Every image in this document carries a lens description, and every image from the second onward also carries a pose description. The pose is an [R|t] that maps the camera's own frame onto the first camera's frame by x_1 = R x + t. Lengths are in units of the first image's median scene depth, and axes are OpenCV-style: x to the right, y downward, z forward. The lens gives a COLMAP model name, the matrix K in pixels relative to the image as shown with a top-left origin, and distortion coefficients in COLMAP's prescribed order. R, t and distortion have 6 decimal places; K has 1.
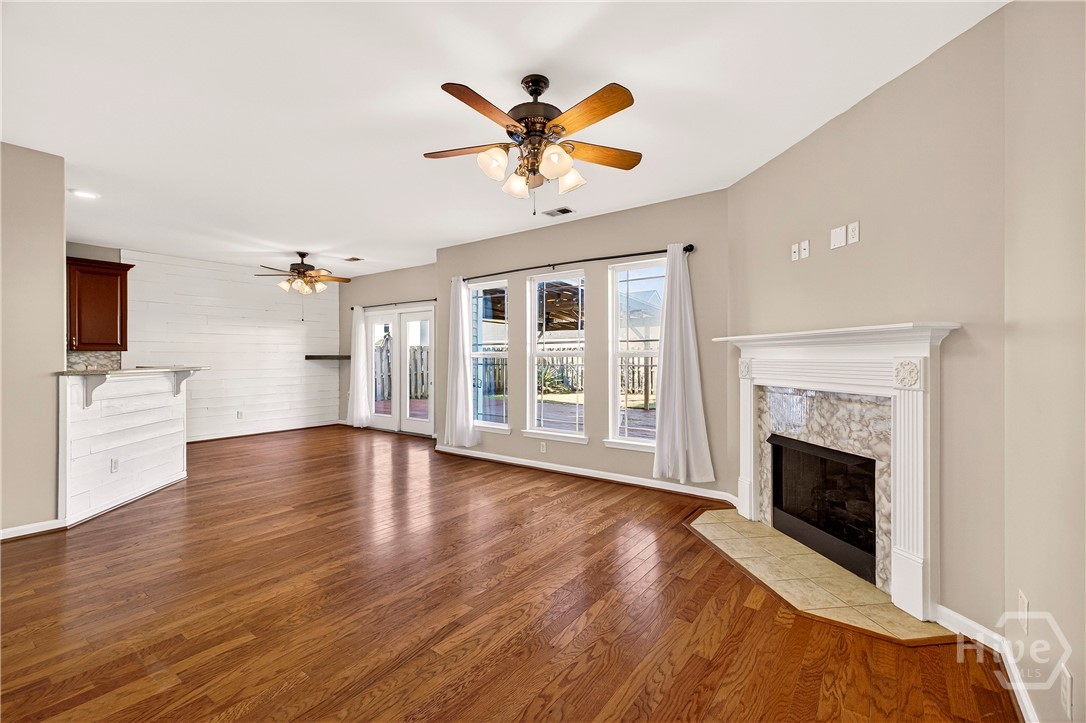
lens RADIAL K [[468.2, 0, 544.9], [0, 468.2, 355.2], [0, 0, 1]] dist [-0.004238, -0.000468]
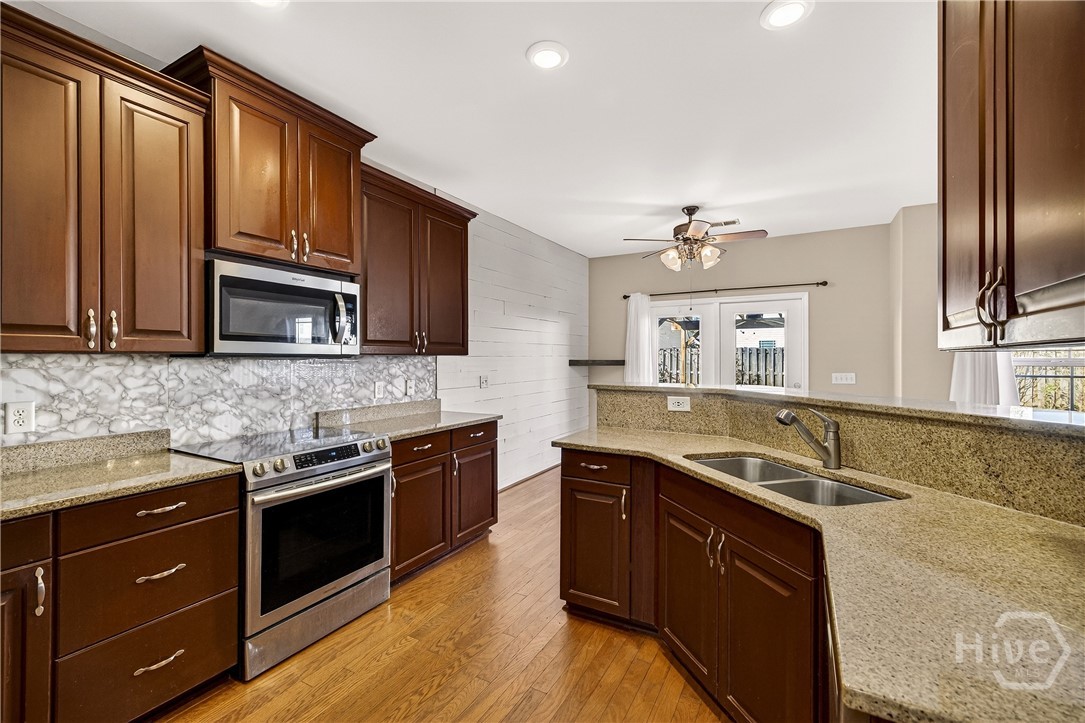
lens RADIAL K [[467.8, 0, 548.3], [0, 467.8, 361.5], [0, 0, 1]] dist [-0.004238, -0.000468]
pose [[0.988673, -0.003572, 0.150046, -0.860722], [0.001771, 0.999925, 0.012132, -0.007654], [-0.150078, -0.011729, 0.988605, 0.373442]]
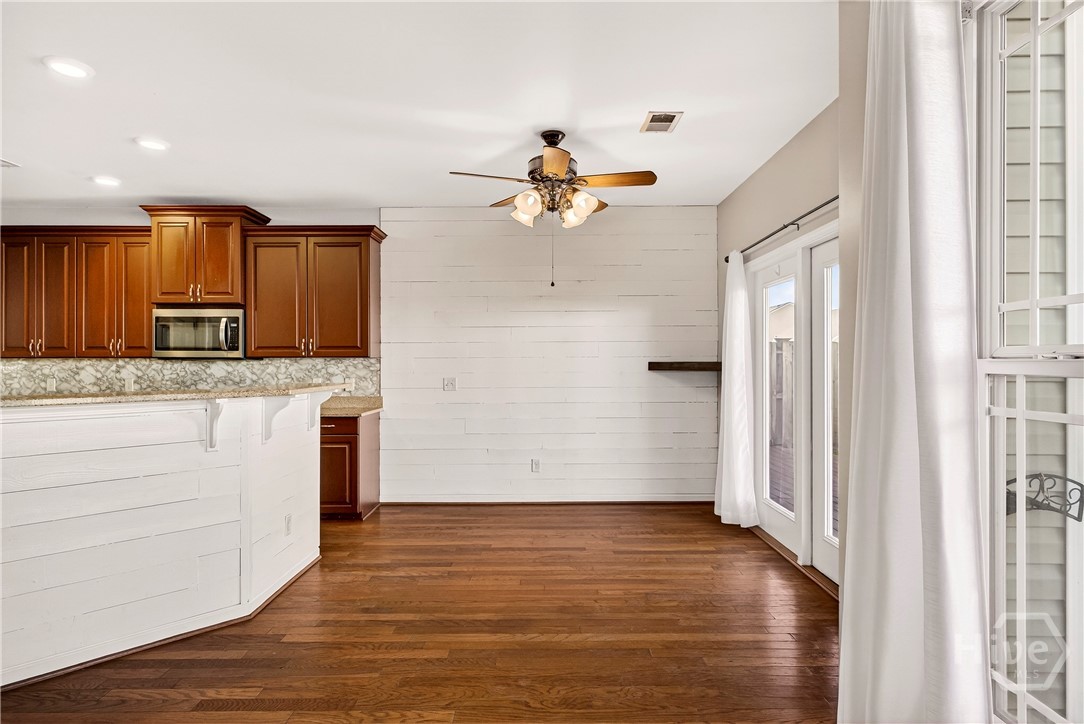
lens RADIAL K [[595.2, 0, 551.9], [0, 595.2, 363.2], [0, 0, 1]] dist [-0.000893, -0.000477]
pose [[0.604694, -0.002999, -0.796452, -0.066894], [0.005930, 0.999982, 0.000737, 0.000794], [0.796436, -0.005169, 0.604701, 0.677309]]
